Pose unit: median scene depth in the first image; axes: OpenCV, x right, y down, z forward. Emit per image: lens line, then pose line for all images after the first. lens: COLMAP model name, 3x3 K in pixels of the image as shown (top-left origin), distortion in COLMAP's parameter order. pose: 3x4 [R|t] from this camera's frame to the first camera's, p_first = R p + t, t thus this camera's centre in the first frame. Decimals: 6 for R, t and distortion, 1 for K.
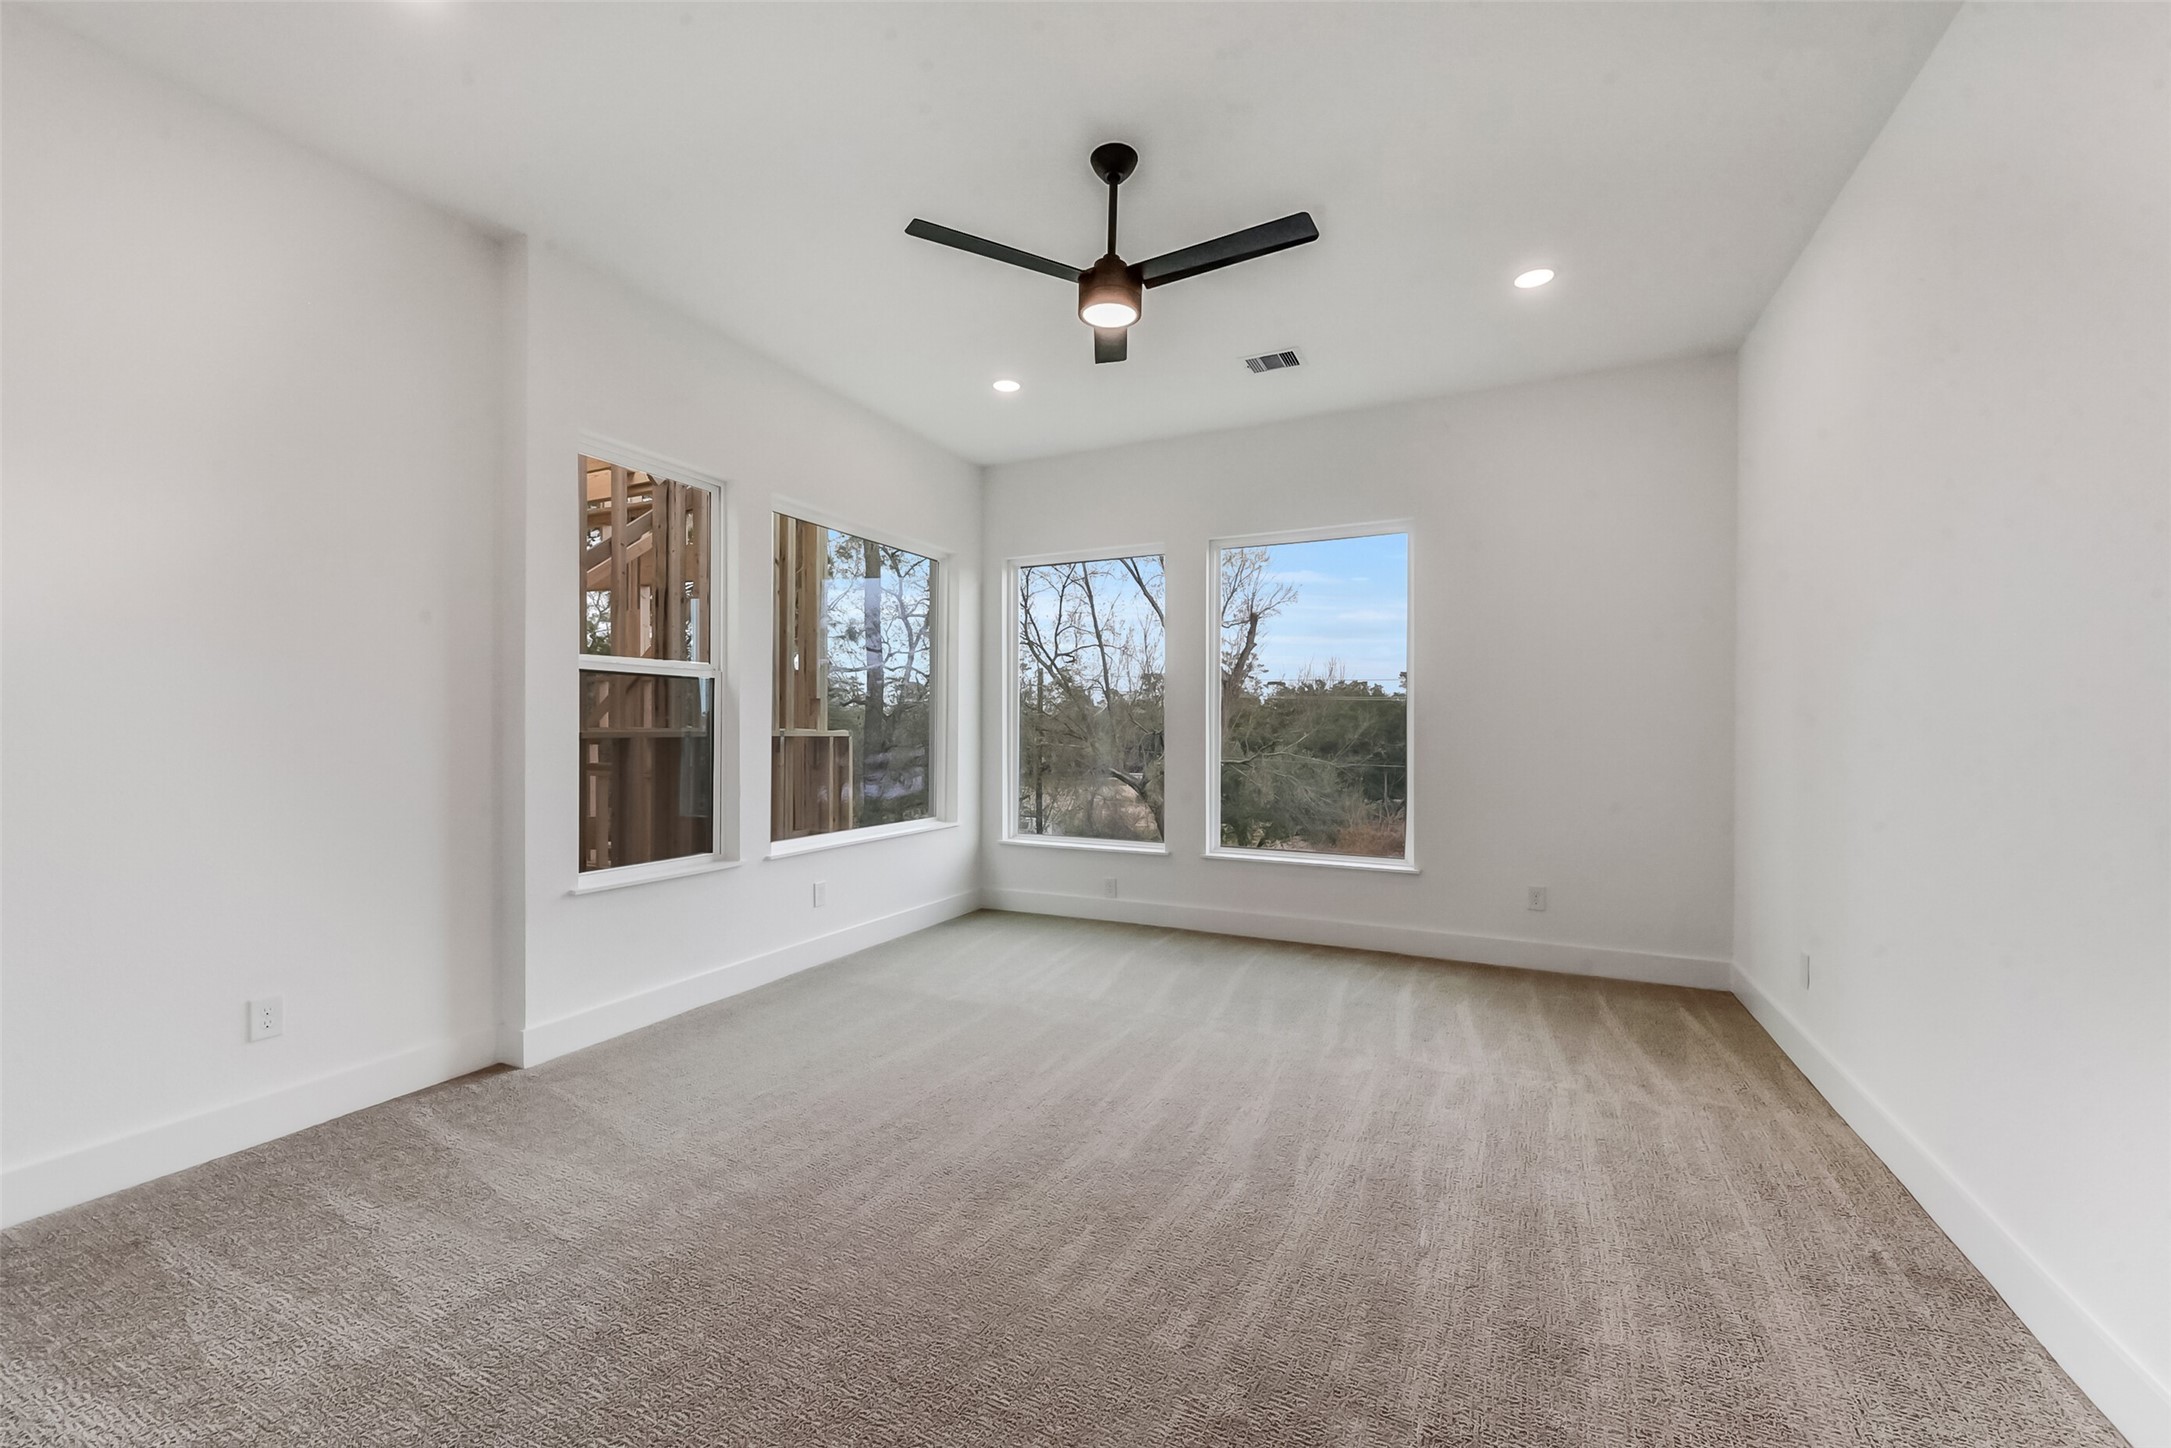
lens RADIAL K [[855.4, 0, 1076.1], [0, 855.4, 721.5], [0, 0, 1]] dist [0.001597, -0.001307]
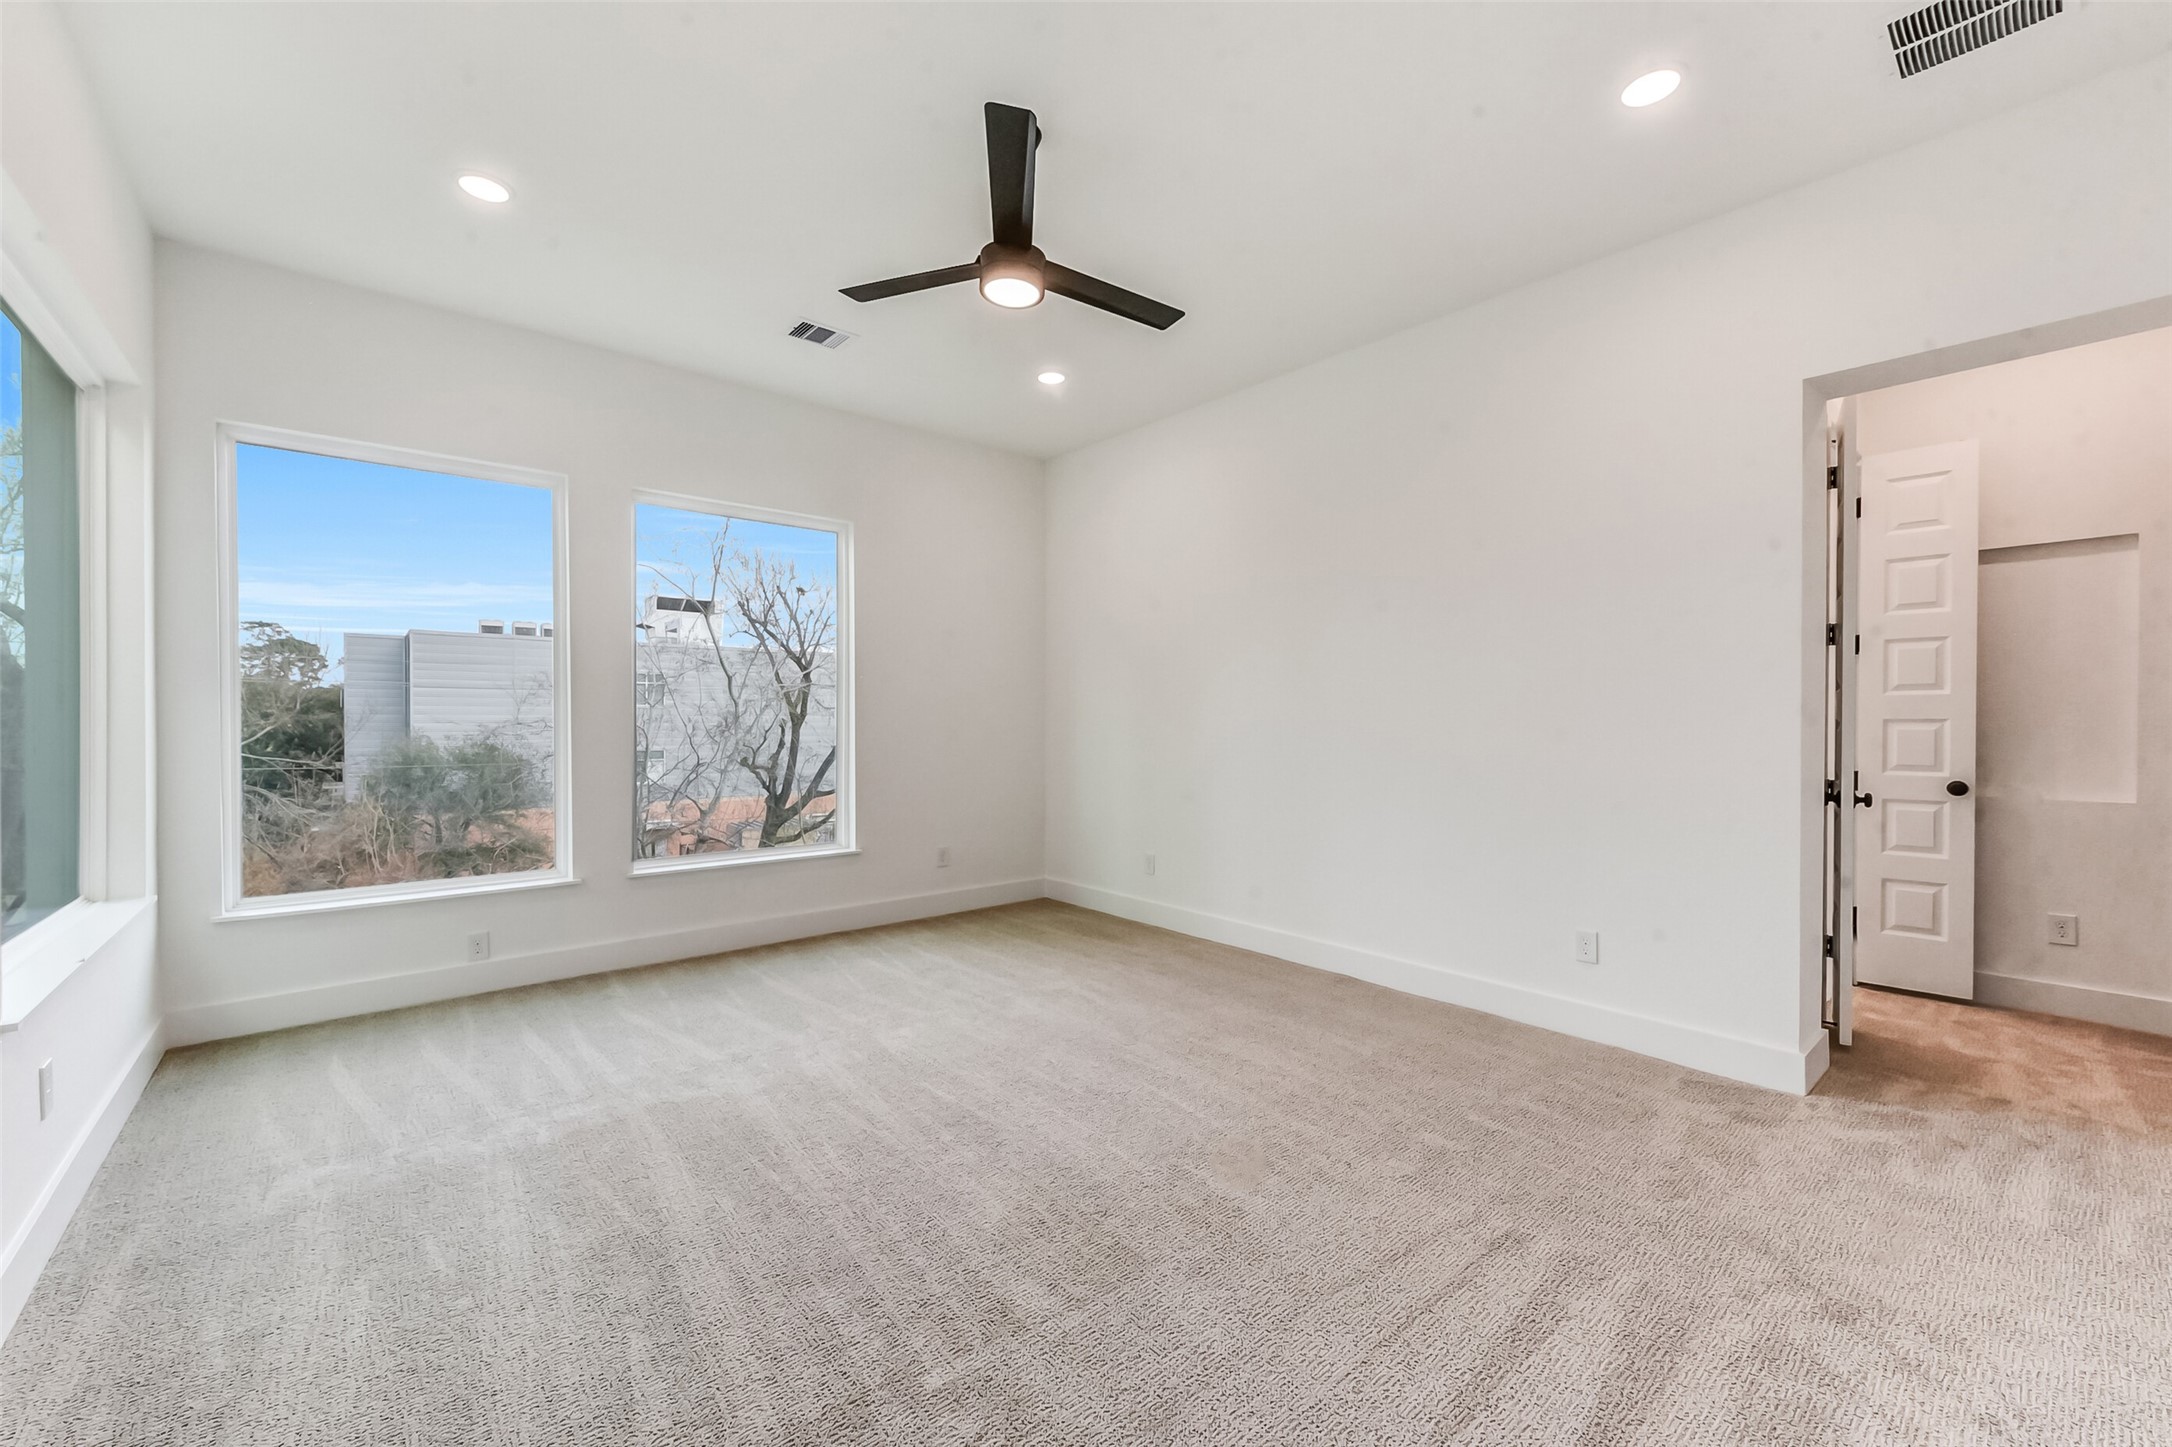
lens RADIAL K [[855.8, 0, 1075.9], [0, 855.8, 723.2], [0, 0, 1]] dist [0.001597, -0.001307]
pose [[0.402547, -0.008192, 0.915363, -0.530905], [-0.002365, 0.999947, 0.009989, 0.001945], [-0.915396, -0.006186, 0.402506, 0.346640]]
